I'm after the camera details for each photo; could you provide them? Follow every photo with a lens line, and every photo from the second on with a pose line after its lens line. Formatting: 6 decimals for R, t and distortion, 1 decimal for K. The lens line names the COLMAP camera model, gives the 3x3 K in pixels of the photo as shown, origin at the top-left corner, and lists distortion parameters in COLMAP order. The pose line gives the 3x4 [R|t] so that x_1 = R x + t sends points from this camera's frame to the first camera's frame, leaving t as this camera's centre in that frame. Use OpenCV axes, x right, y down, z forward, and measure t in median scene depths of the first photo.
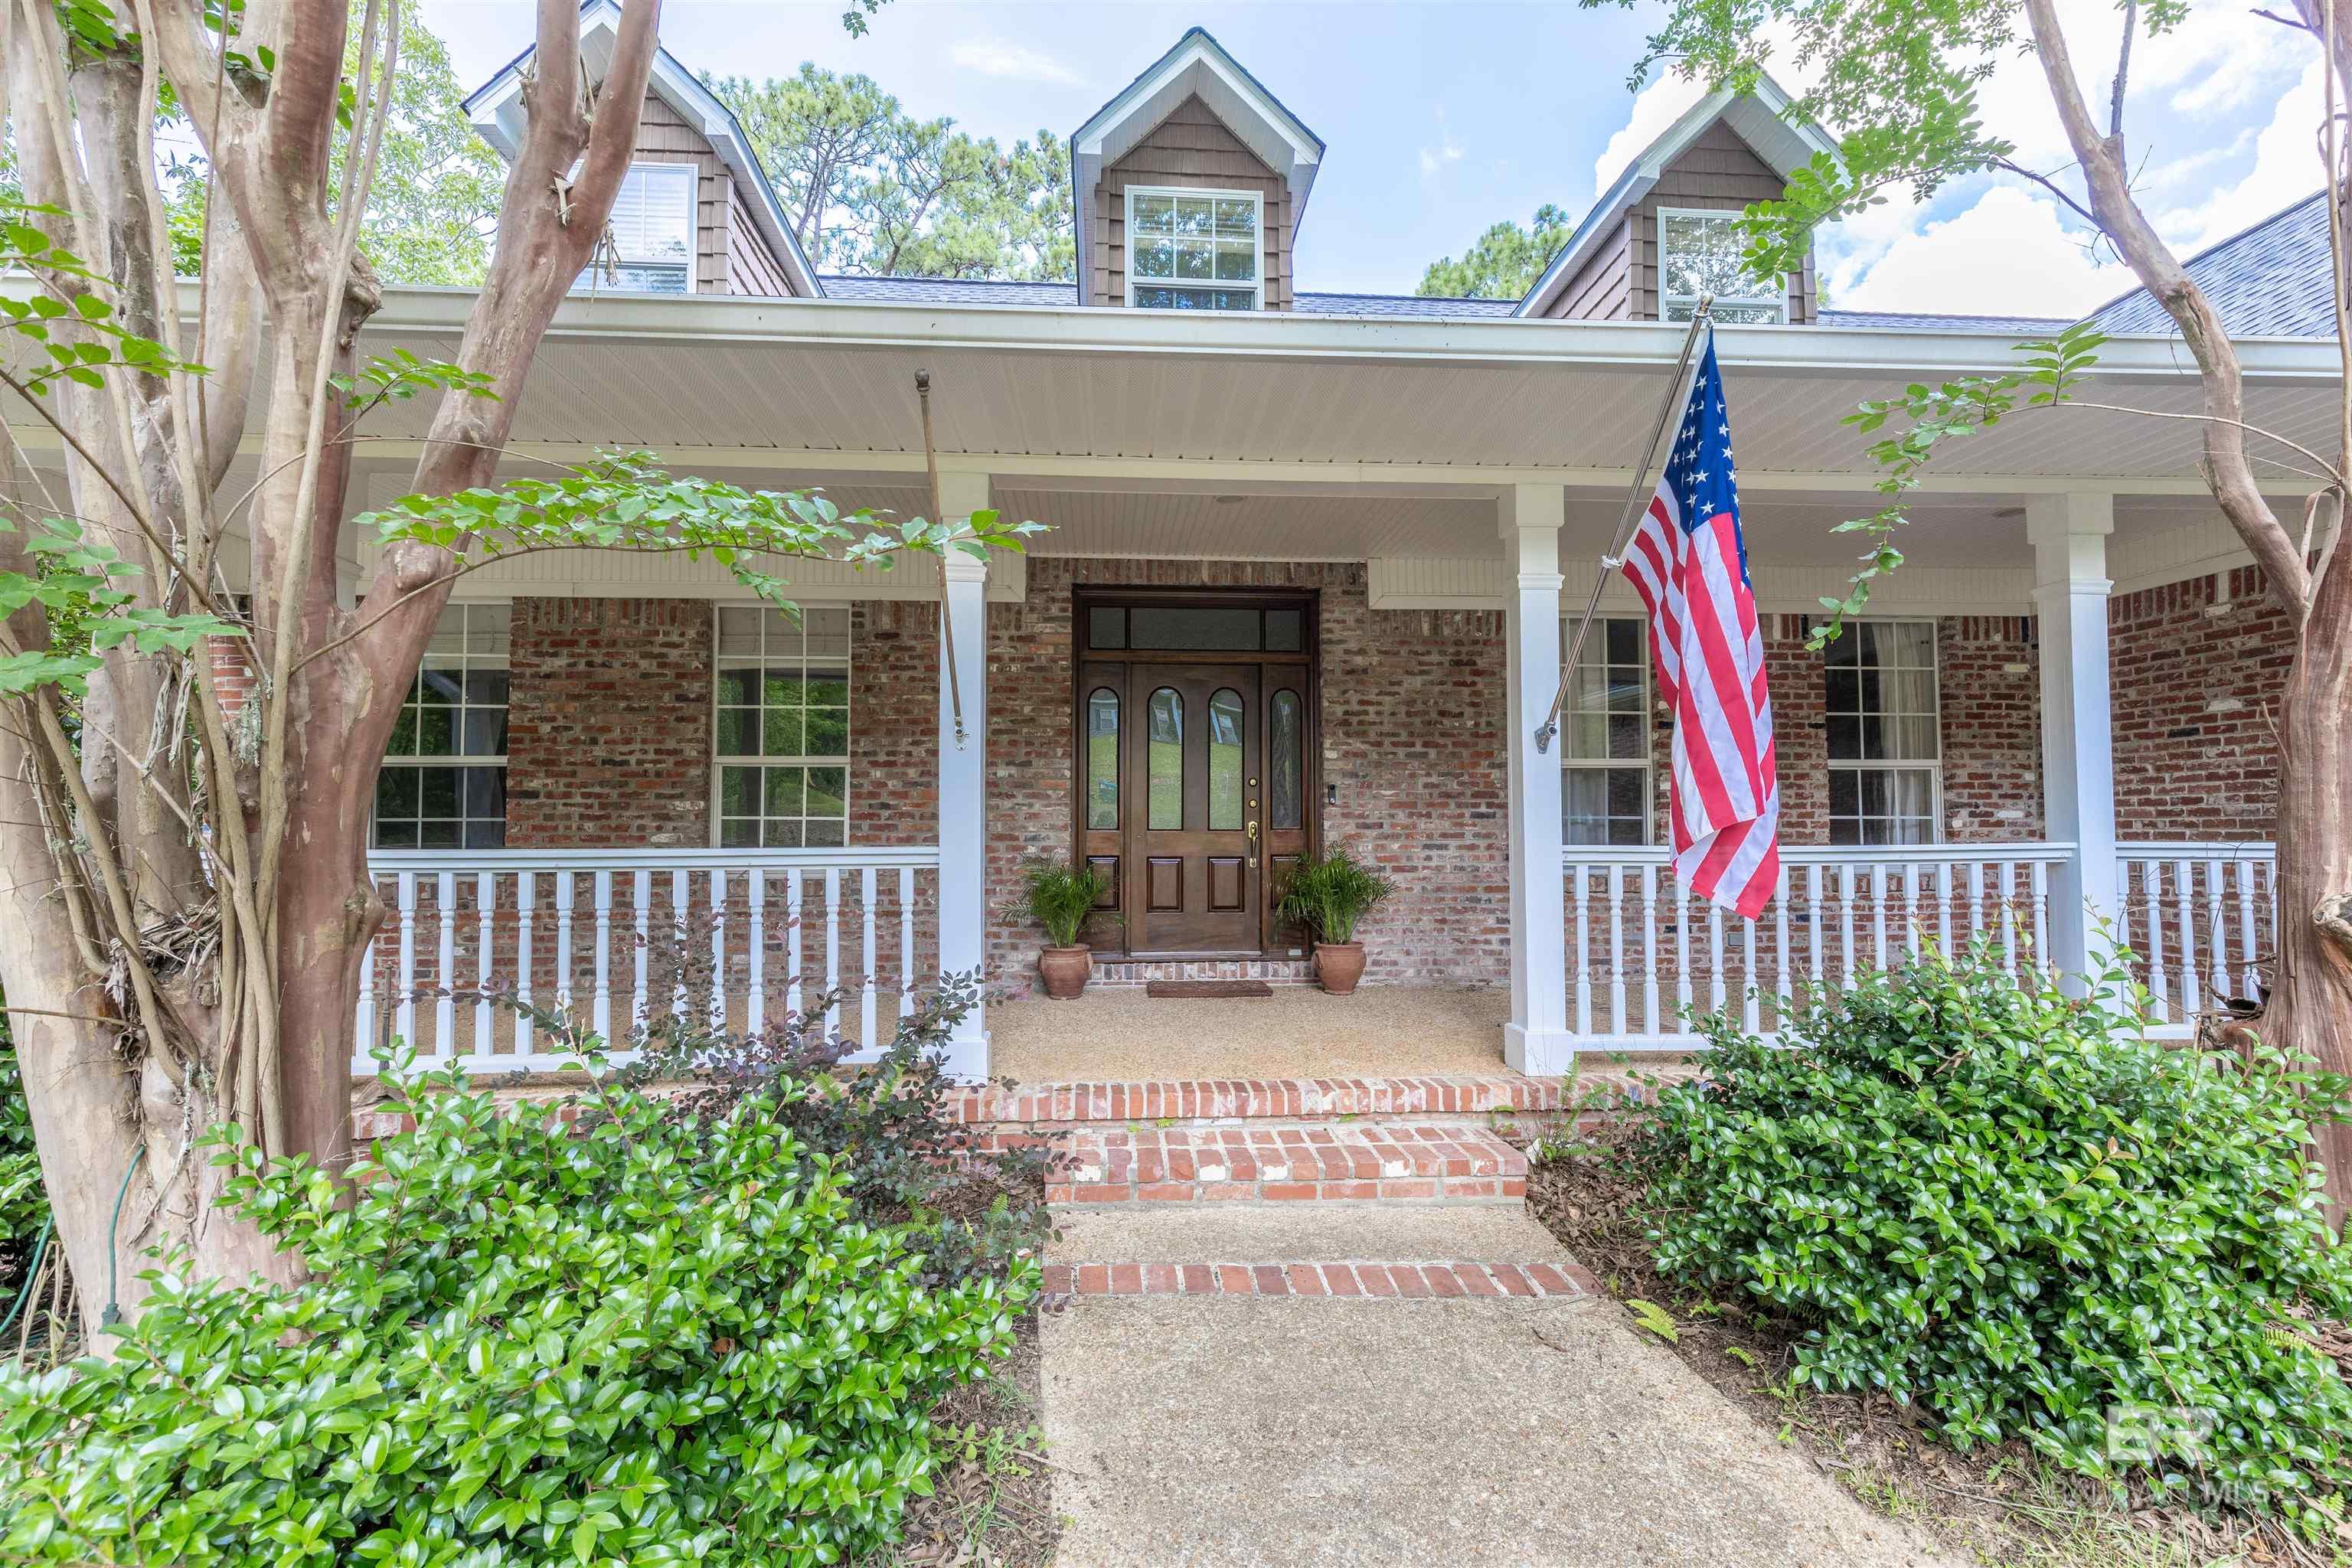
lens RADIAL K [[1059.2, 0, 1171.8], [0, 1059.2, 788.9], [0, 0, 1]] dist [0.008402, -0.001000]
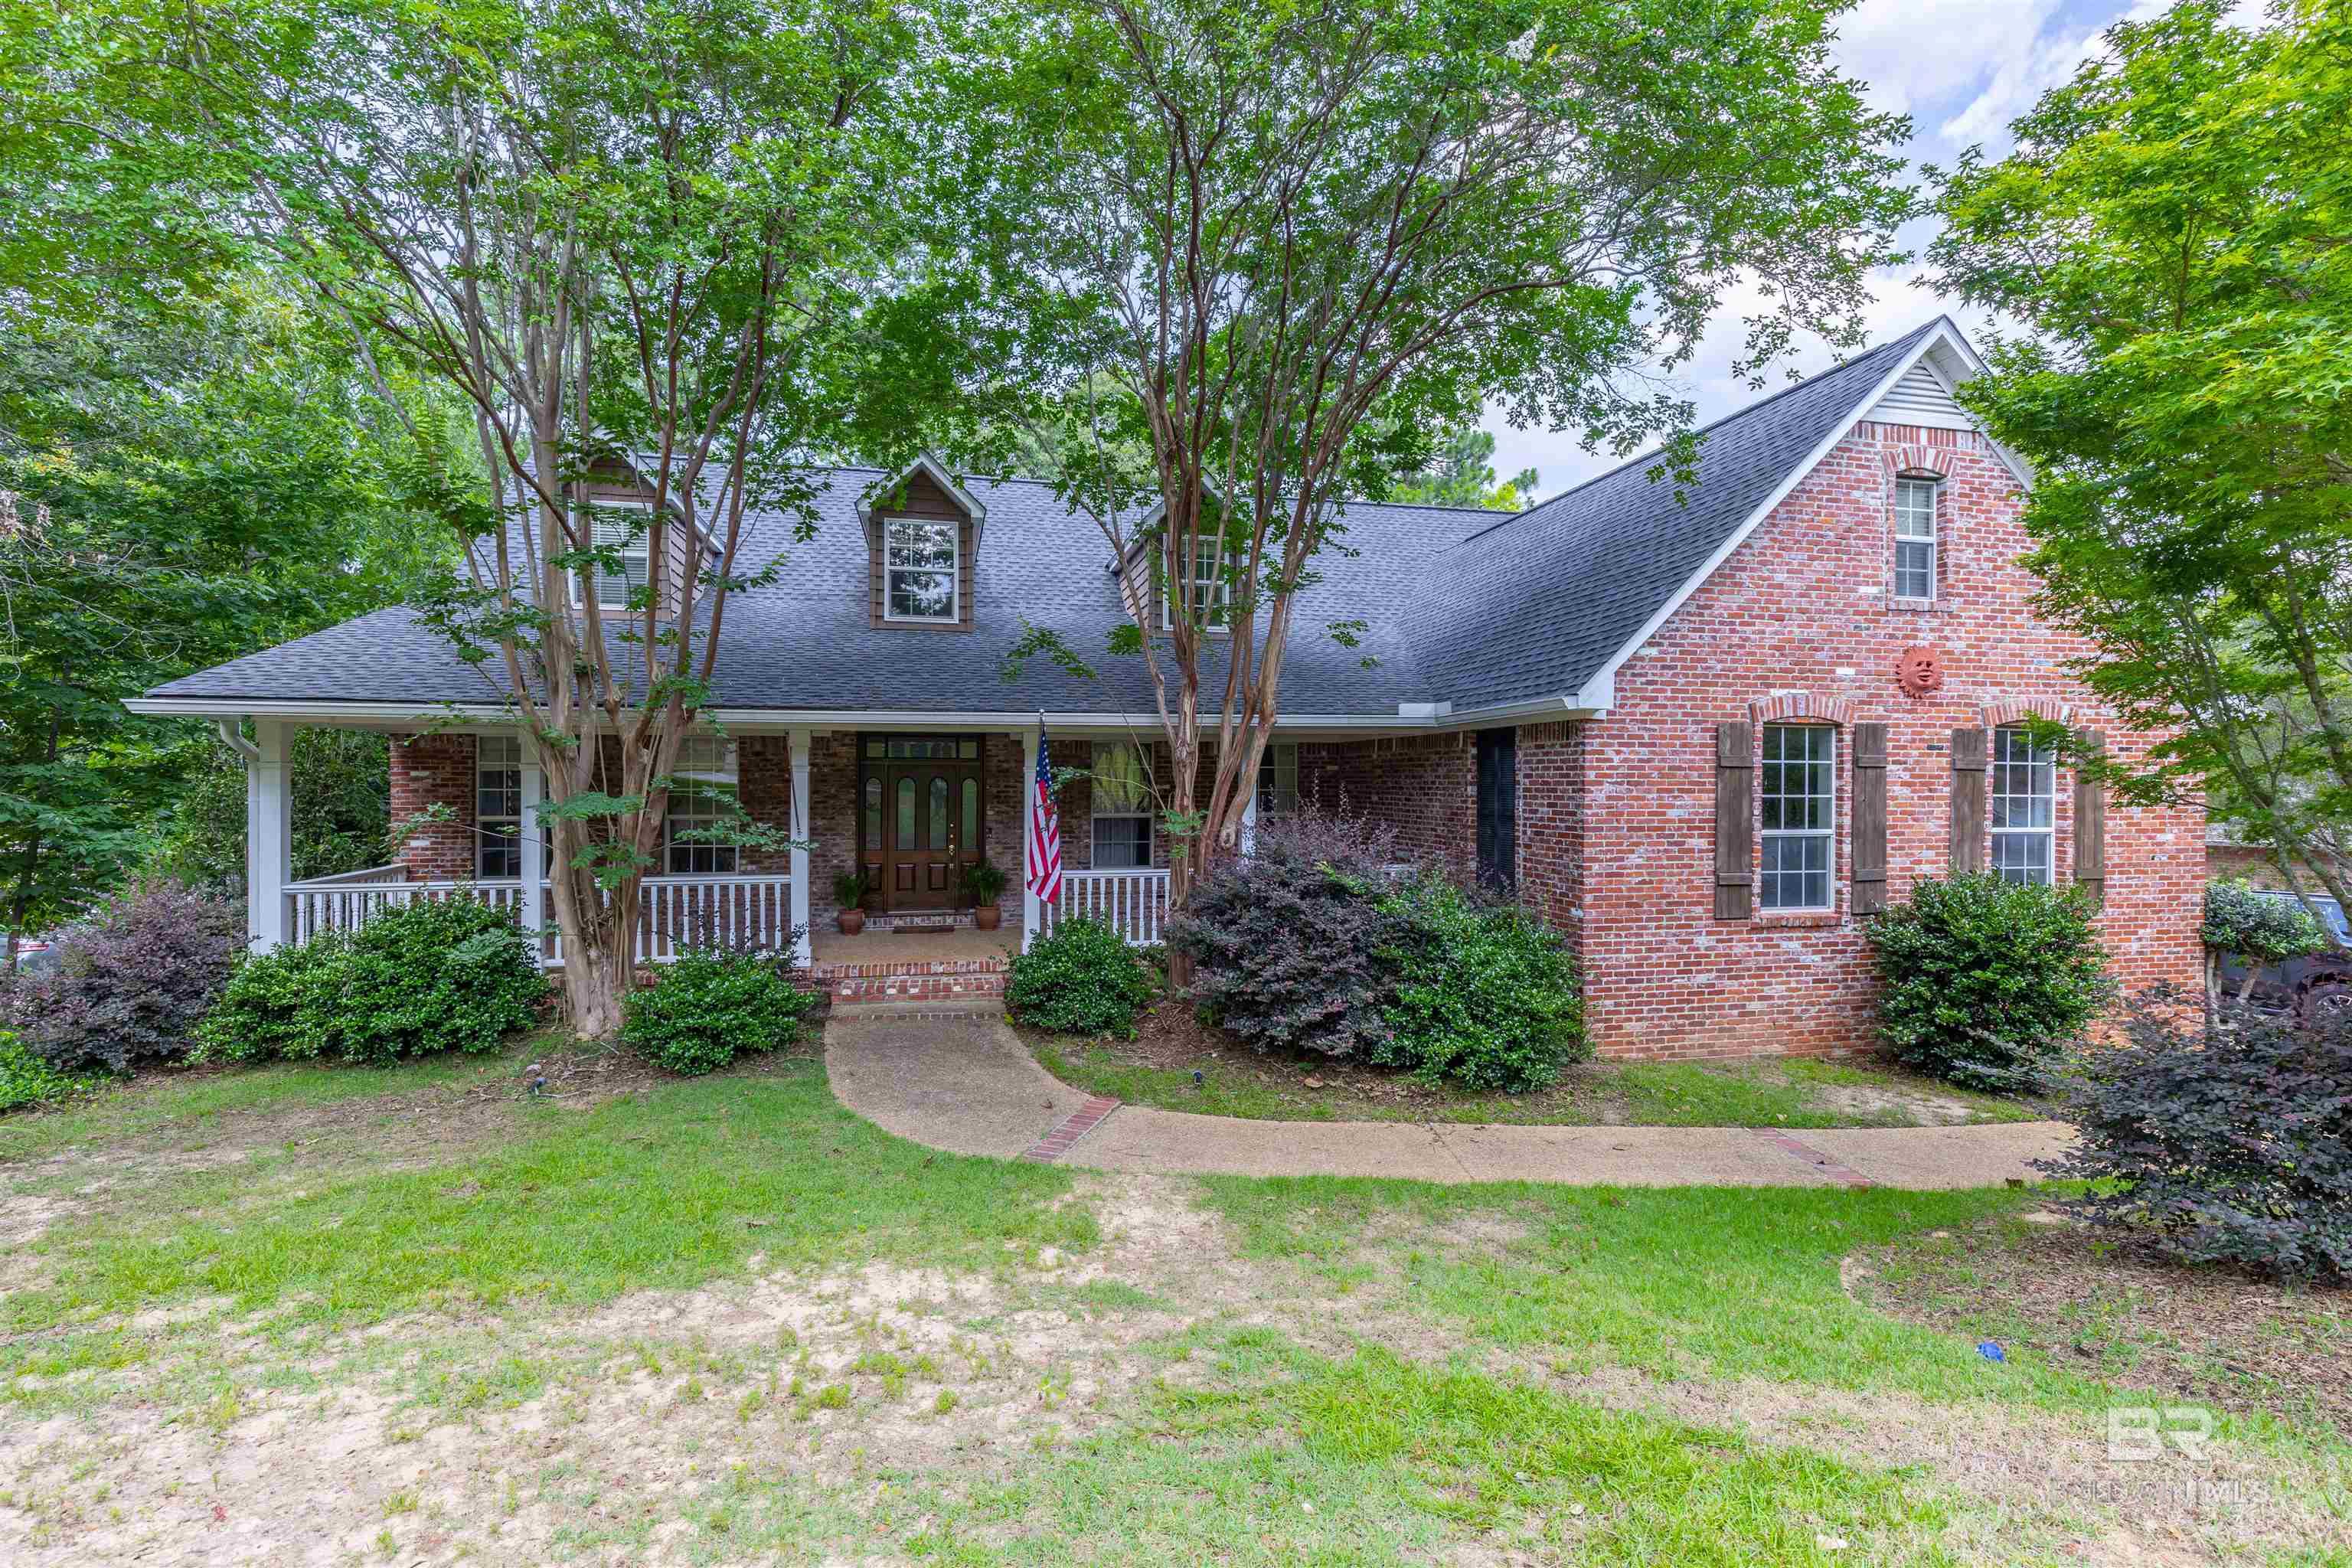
lens RADIAL K [[1059.2, 0, 1183.9], [0, 1059.2, 782.6], [0, 0, 1]] dist [0.008402, -0.001000]
pose [[0.986981, 0.005152, 0.160757, 0.213302], [-0.012351, 0.998963, 0.043815, -0.203546], [-0.160365, -0.045231, 0.986021, -1.163109]]
